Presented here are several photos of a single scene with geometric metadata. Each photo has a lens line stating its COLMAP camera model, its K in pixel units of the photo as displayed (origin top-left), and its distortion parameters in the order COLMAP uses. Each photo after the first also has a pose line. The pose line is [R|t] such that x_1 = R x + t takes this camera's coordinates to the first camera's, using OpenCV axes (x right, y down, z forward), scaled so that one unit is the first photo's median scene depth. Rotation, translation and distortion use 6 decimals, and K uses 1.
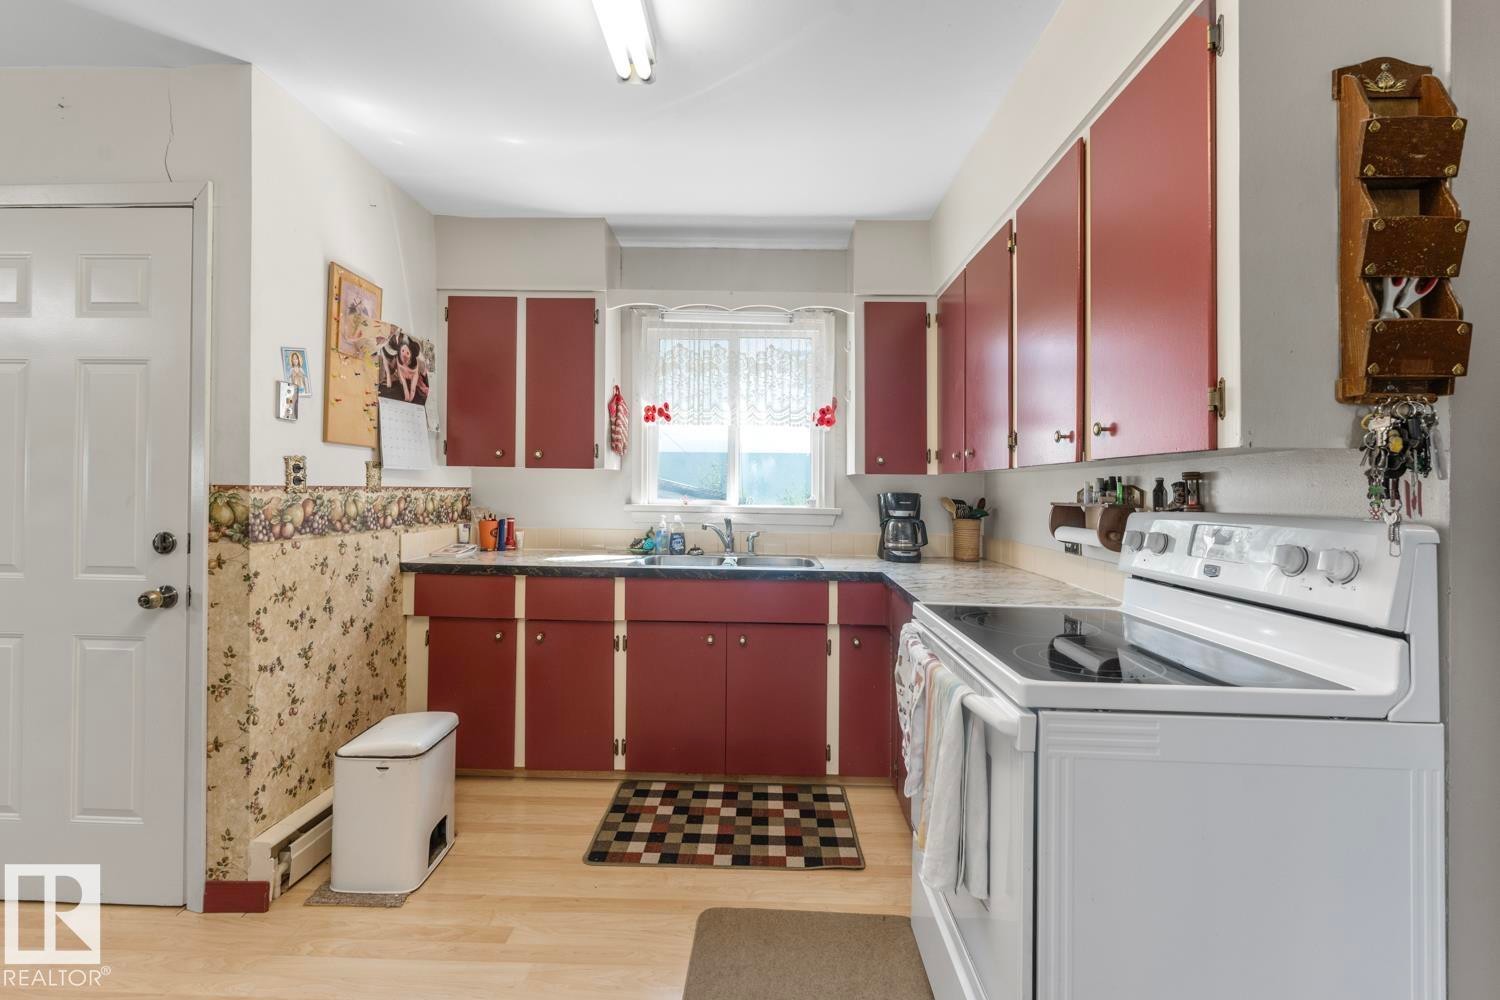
lens RADIAL K [[635.6, 0, 766.1], [0, 635.6, 495.6], [0, 0, 1]] dist [-0.004195, -0.000020]
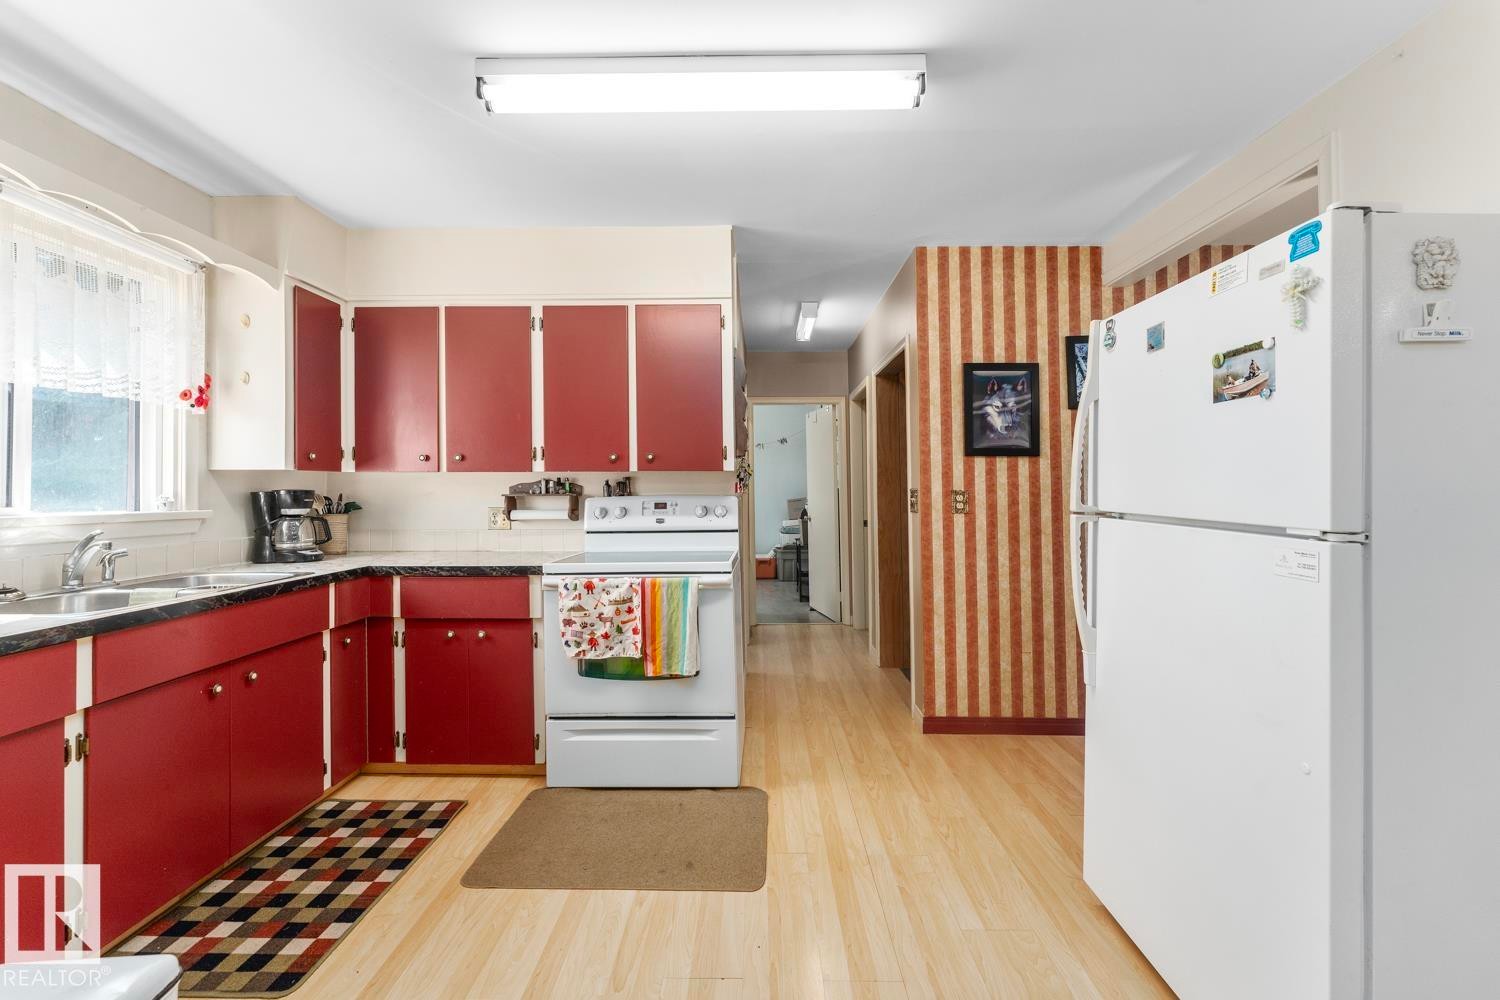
lens RADIAL K [[635.6, 0, 752.0], [0, 635.6, 486.9], [0, 0, 1]] dist [-0.004195, -0.000020]
pose [[-0.024598, -0.009573, 0.999652, -0.897494], [0.011165, 0.999889, 0.009850, -0.012772], [-0.999635, 0.011404, -0.024488, 0.408770]]
